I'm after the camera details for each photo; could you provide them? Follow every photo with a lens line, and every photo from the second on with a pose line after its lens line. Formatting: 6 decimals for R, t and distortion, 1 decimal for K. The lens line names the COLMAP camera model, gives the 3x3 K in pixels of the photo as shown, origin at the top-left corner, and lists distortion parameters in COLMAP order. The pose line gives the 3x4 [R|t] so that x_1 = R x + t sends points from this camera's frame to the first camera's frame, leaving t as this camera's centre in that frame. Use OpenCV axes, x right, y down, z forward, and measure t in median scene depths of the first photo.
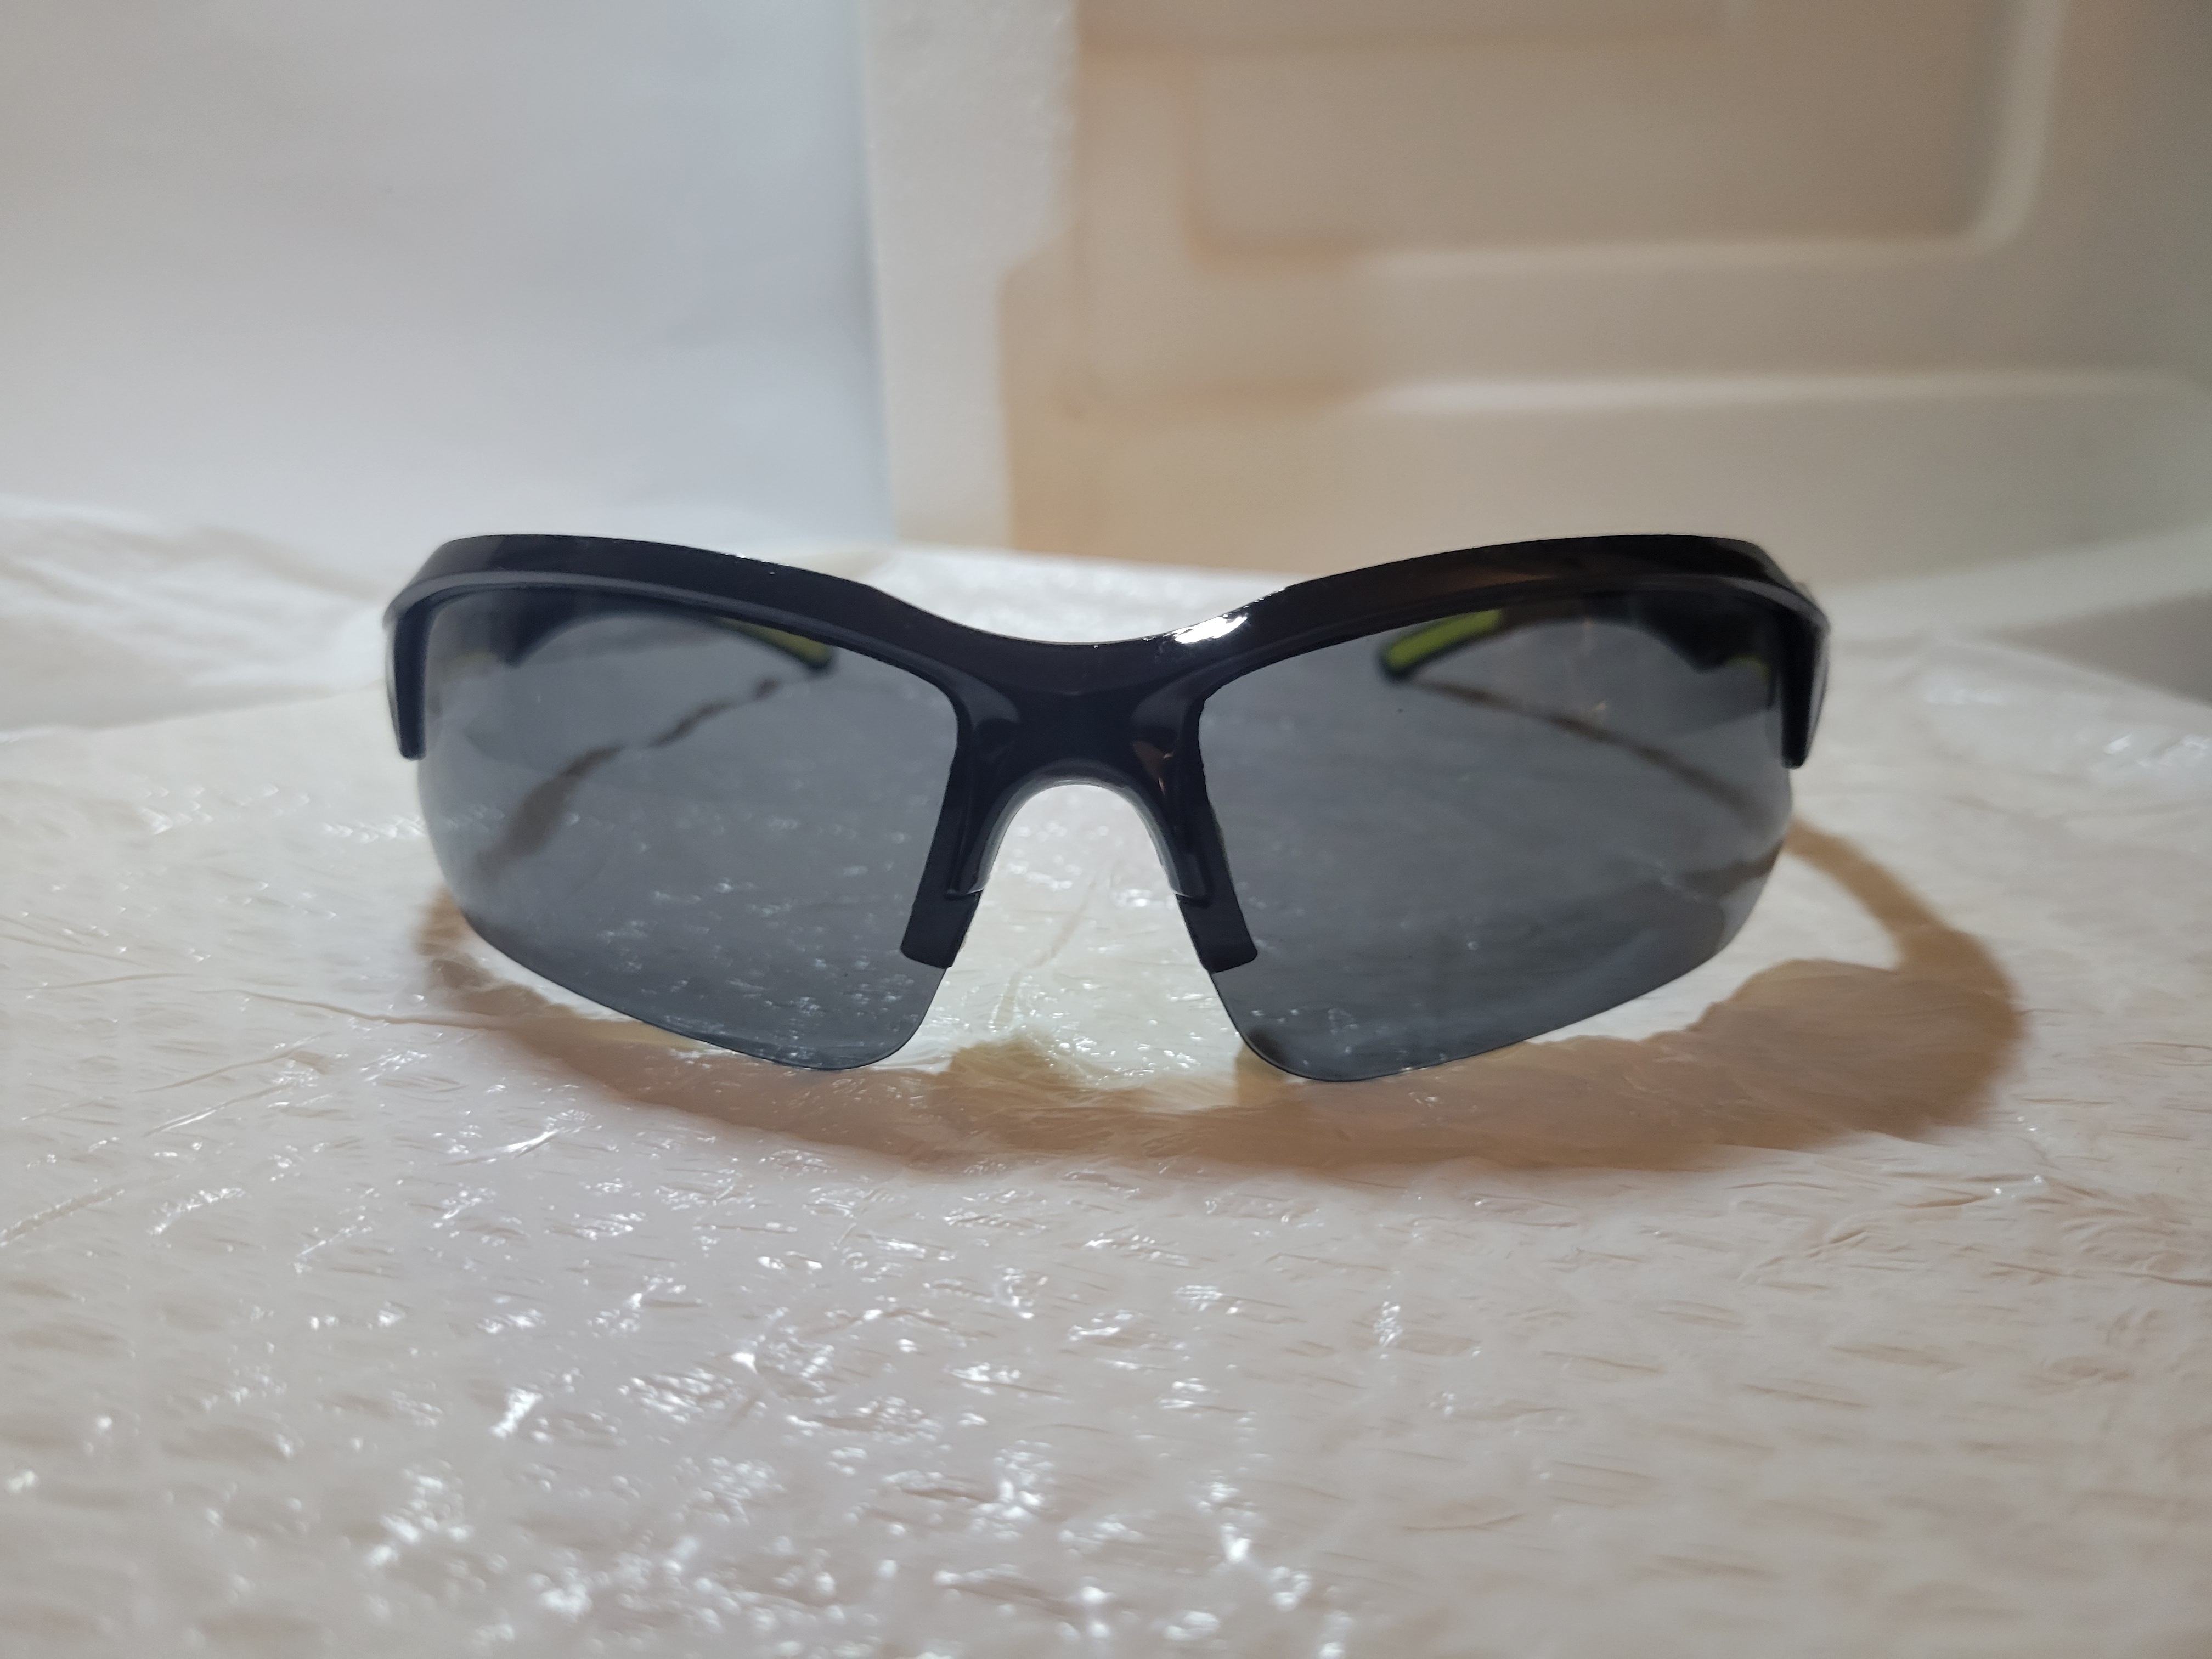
lens RADIAL K [[1640.6, 0, 1106.0], [0, 1640.6, 829.5], [0, 0, 1]] dist [-0.006403, 0.002187]
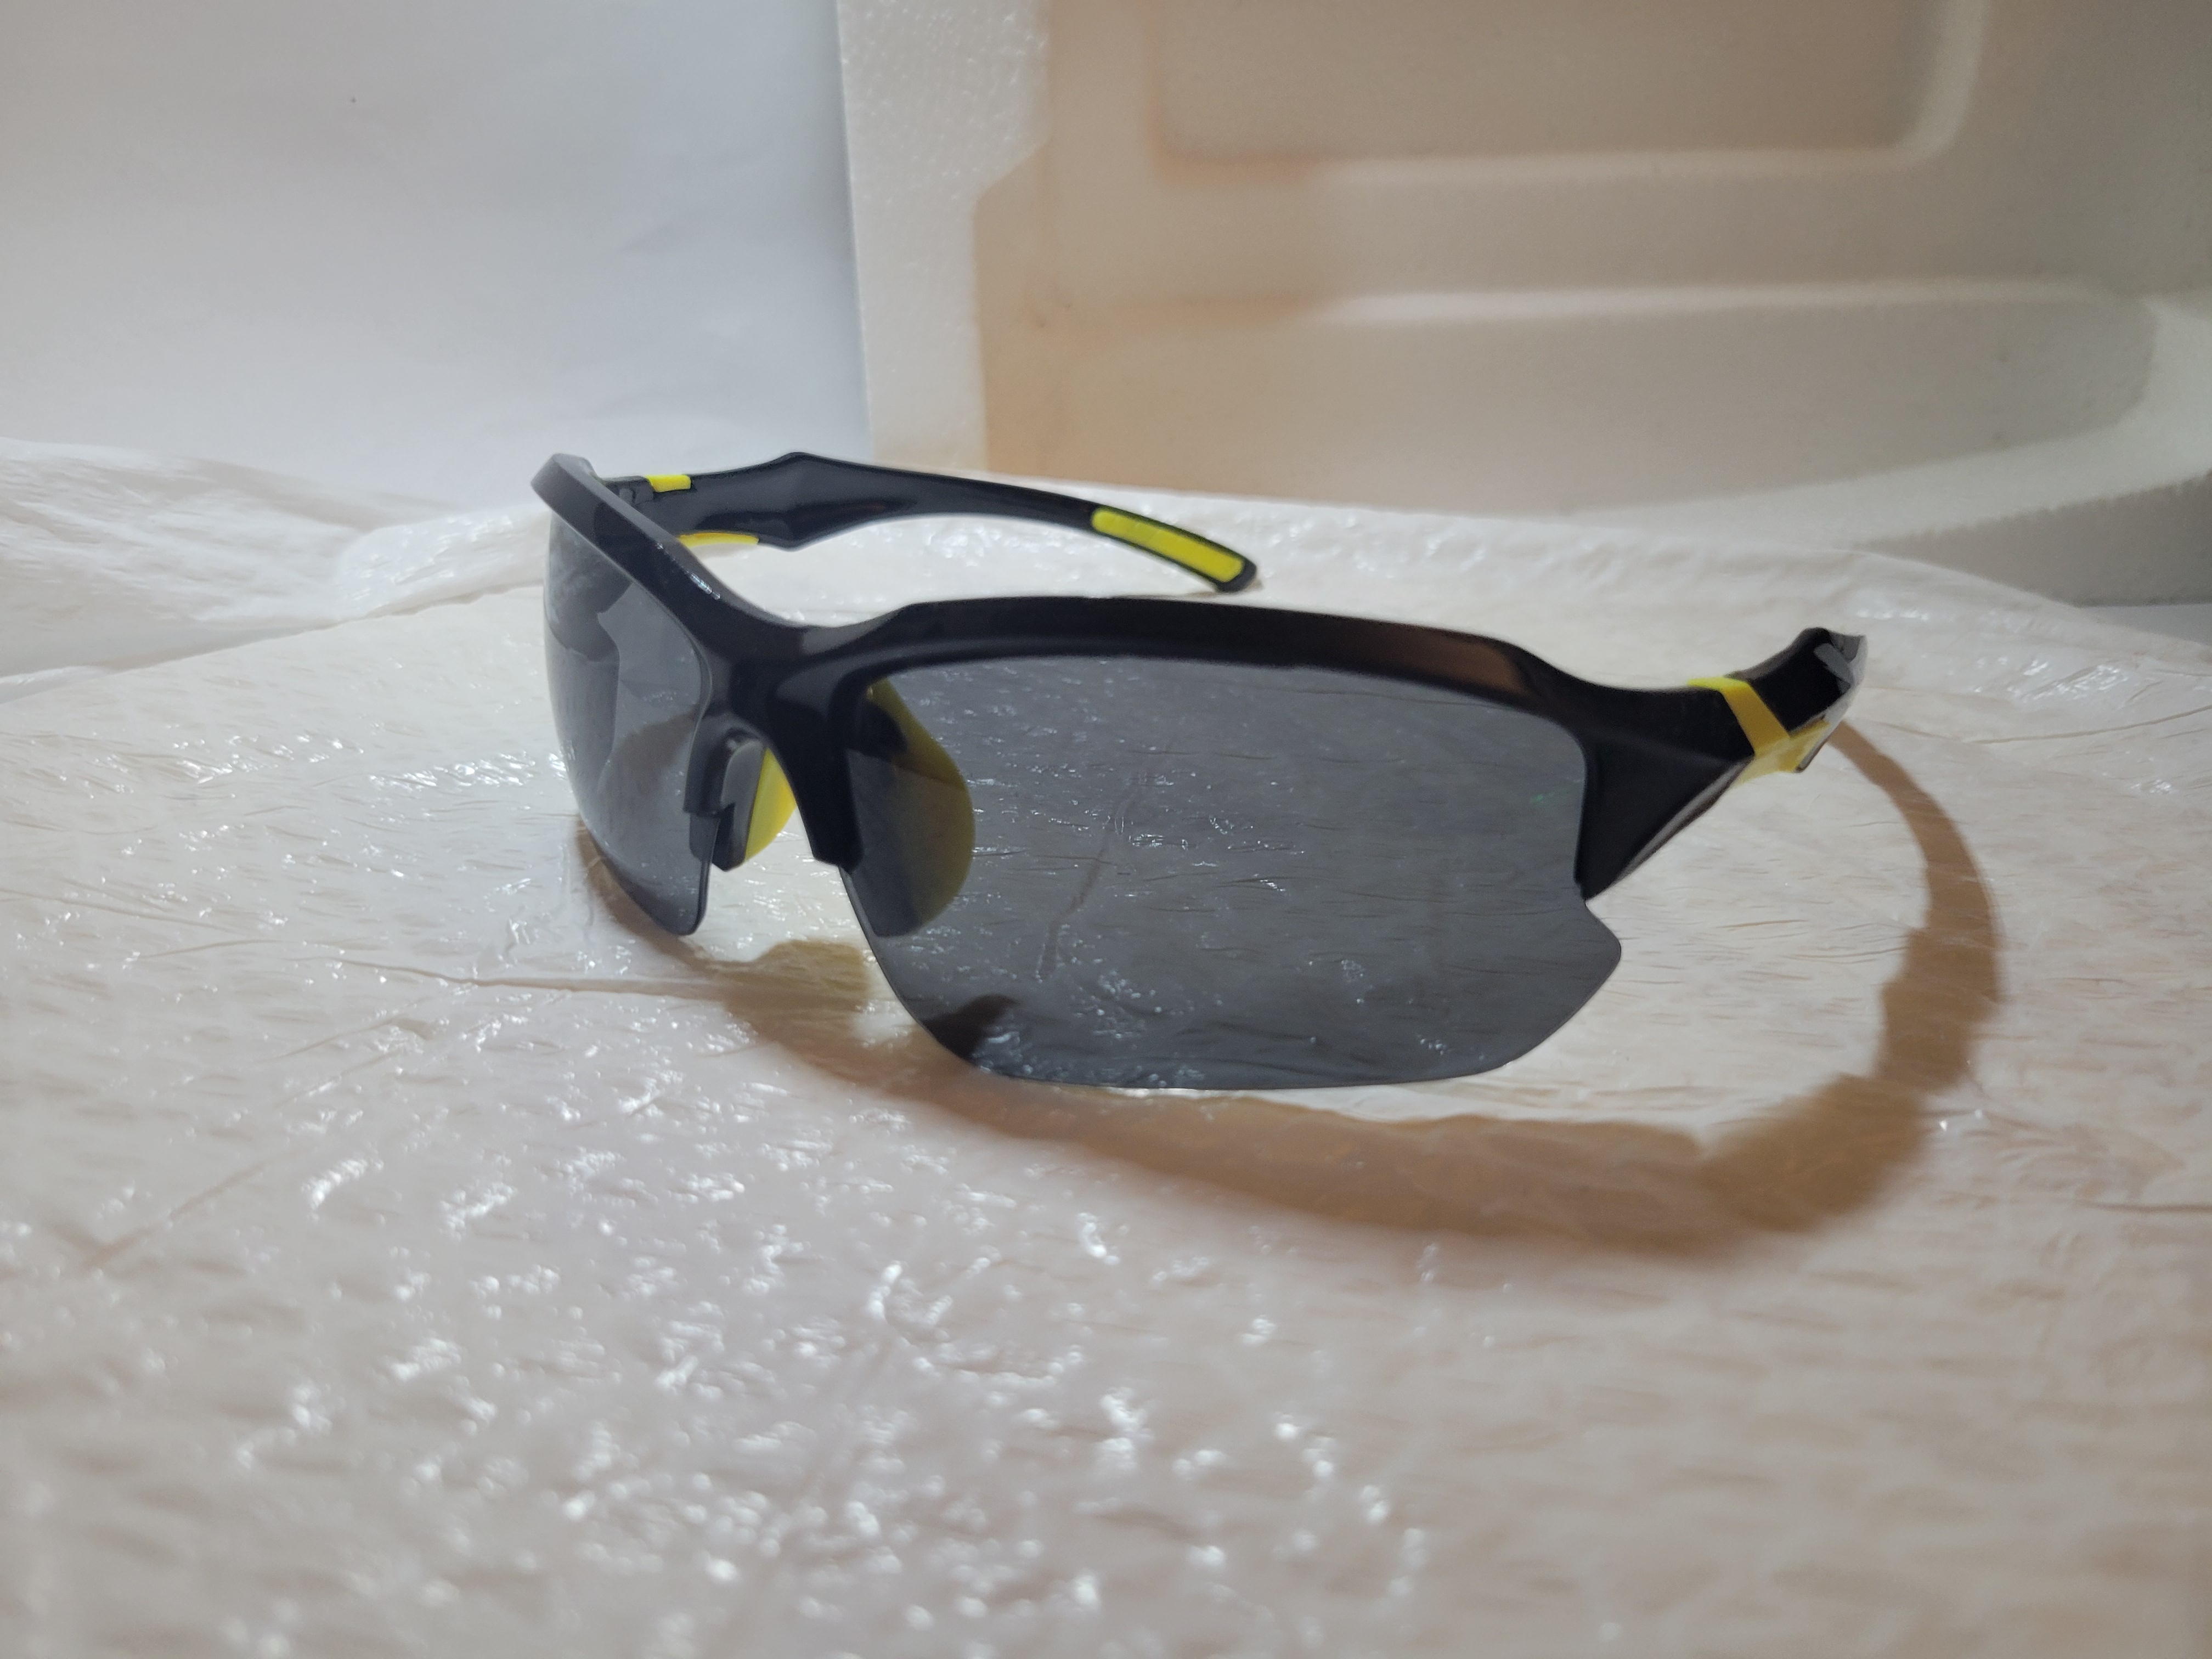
lens RADIAL K [[1595.8, 0, 1113.4], [0, 1595.8, 820.7], [0, 0, 1]] dist [0.008870, -0.000287]
pose [[0.998813, -0.015419, 0.046195, -0.071355], [0.011556, 0.996503, 0.082751, -0.076428], [-0.047309, -0.082119, 0.995499, -0.059352]]
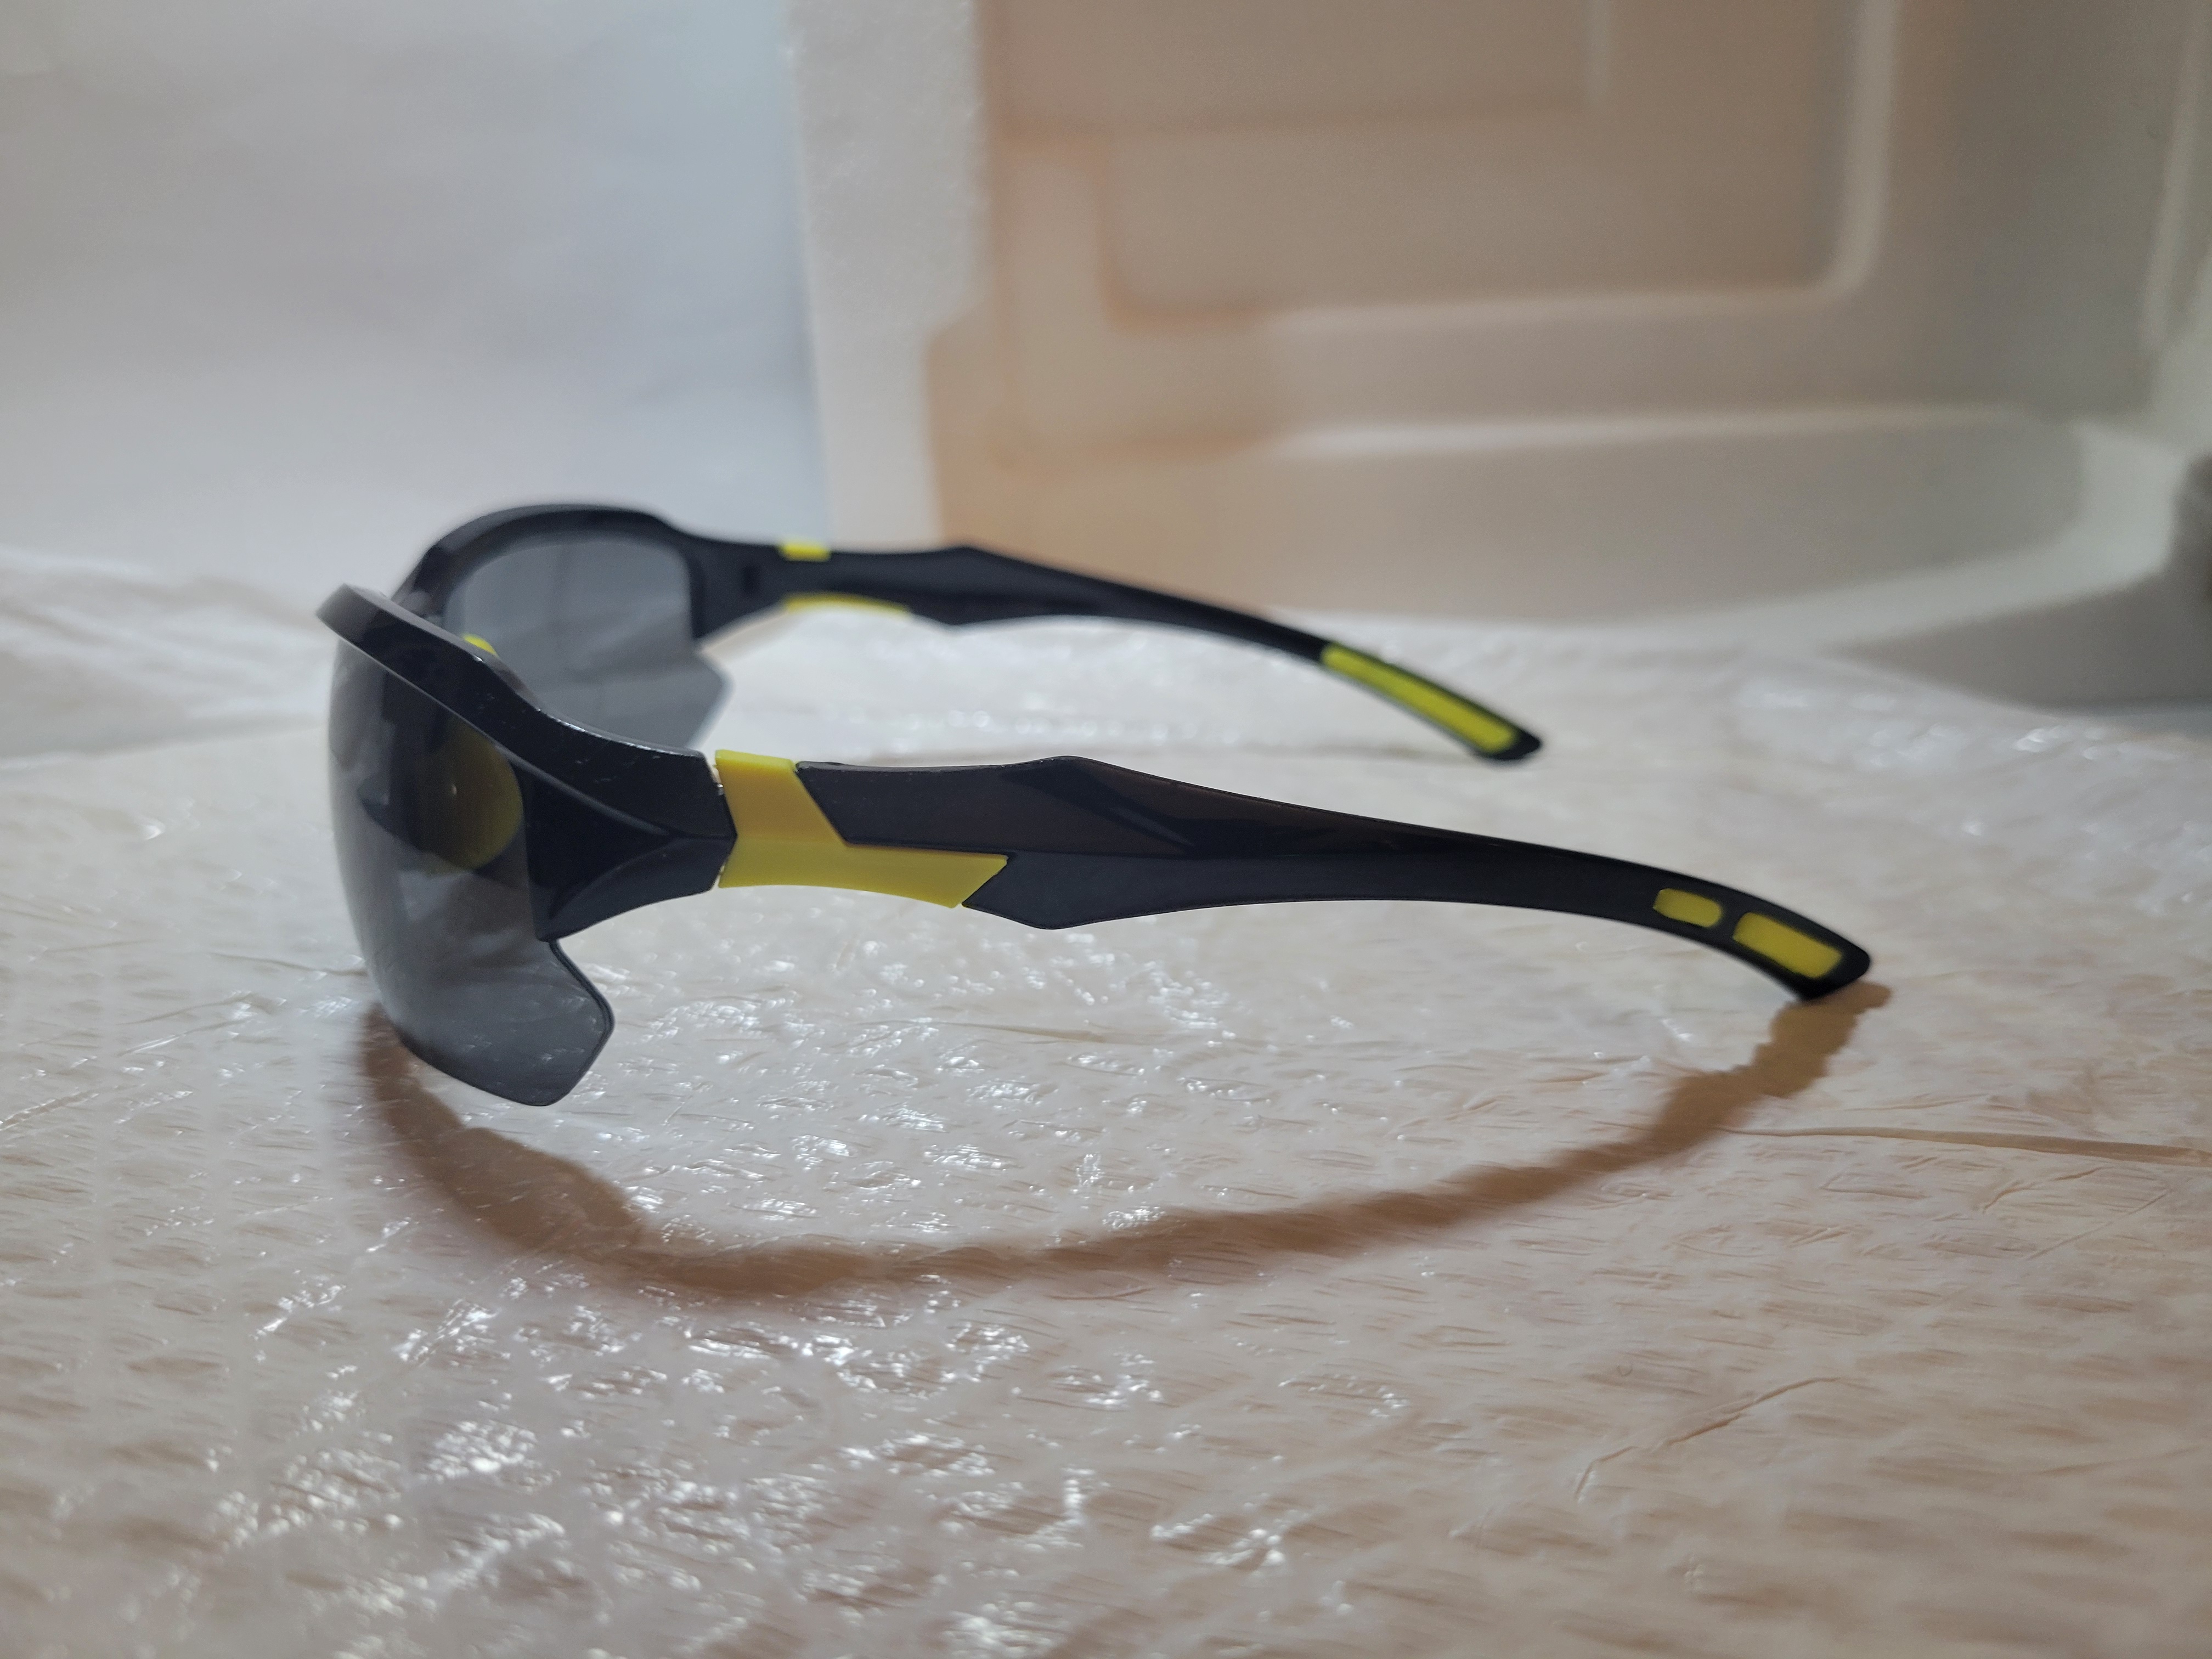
lens RADIAL K [[1612.5, 0, 1106.0], [0, 1612.5, 829.5], [0, 0, 1]] dist [0.000180, -0.000451]
pose [[0.999796, -0.016742, -0.011273, 0.152644], [0.016424, 0.999480, -0.027760, 0.057399], [0.011732, 0.027569, 0.999551, -0.182703]]
